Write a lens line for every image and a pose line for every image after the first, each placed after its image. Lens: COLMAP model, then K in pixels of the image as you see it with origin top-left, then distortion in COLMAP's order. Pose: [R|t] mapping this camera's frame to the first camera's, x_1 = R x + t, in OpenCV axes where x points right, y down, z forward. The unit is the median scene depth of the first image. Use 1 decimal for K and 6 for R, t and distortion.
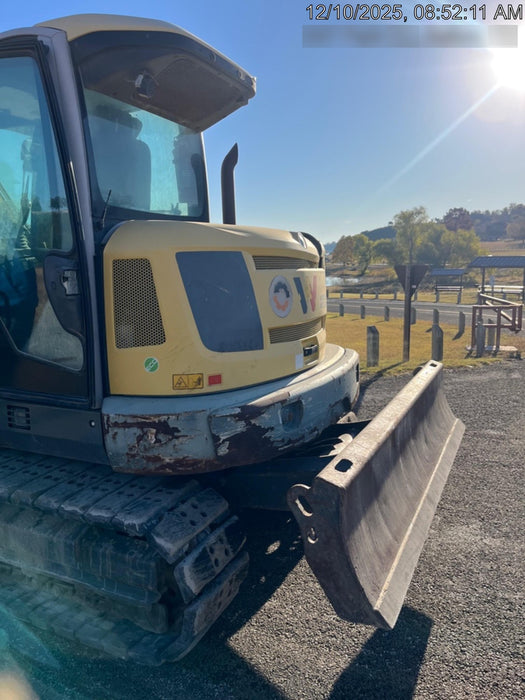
lens RADIAL K [[529.5, 0, 262.5], [0, 529.5, 350.0], [0, 0, 1]] dist [0.001891, 0.004231]
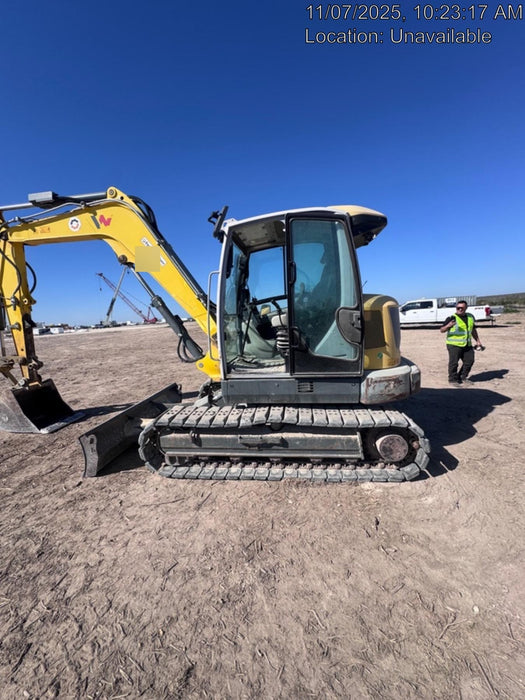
lens RADIAL K [[278.5, 0, 260.4], [0, 278.5, 349.5], [0, 0, 1]] dist [-0.001683, -0.000032]
pose [[0.945911, -0.055303, 0.319679, -1.108805], [0.072281, 0.996521, -0.041480, 0.014231], [-0.316273, 0.062343, 0.946617, 0.003862]]
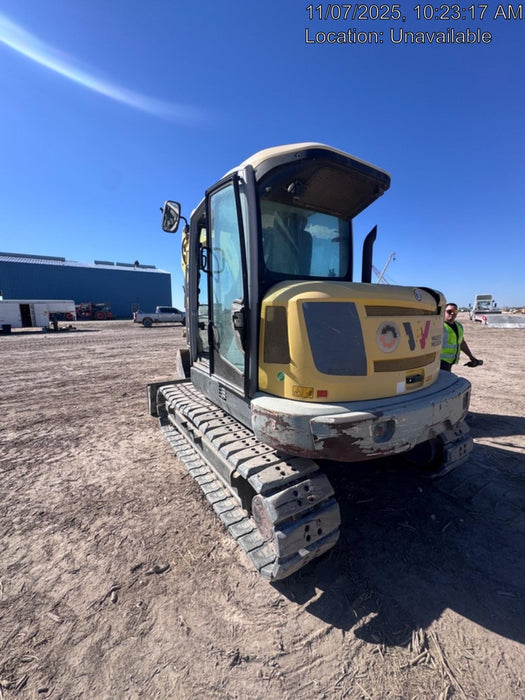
lens RADIAL K [[278.5, 0, 260.4], [0, 278.5, 349.5], [0, 0, 1]] dist [-0.001683, -0.000032]
pose [[0.854188, 0.098919, -0.510469, 0.134715], [-0.102211, 0.994526, 0.021686, -0.059281], [0.509820, 0.033652, 0.859623, 0.286950]]
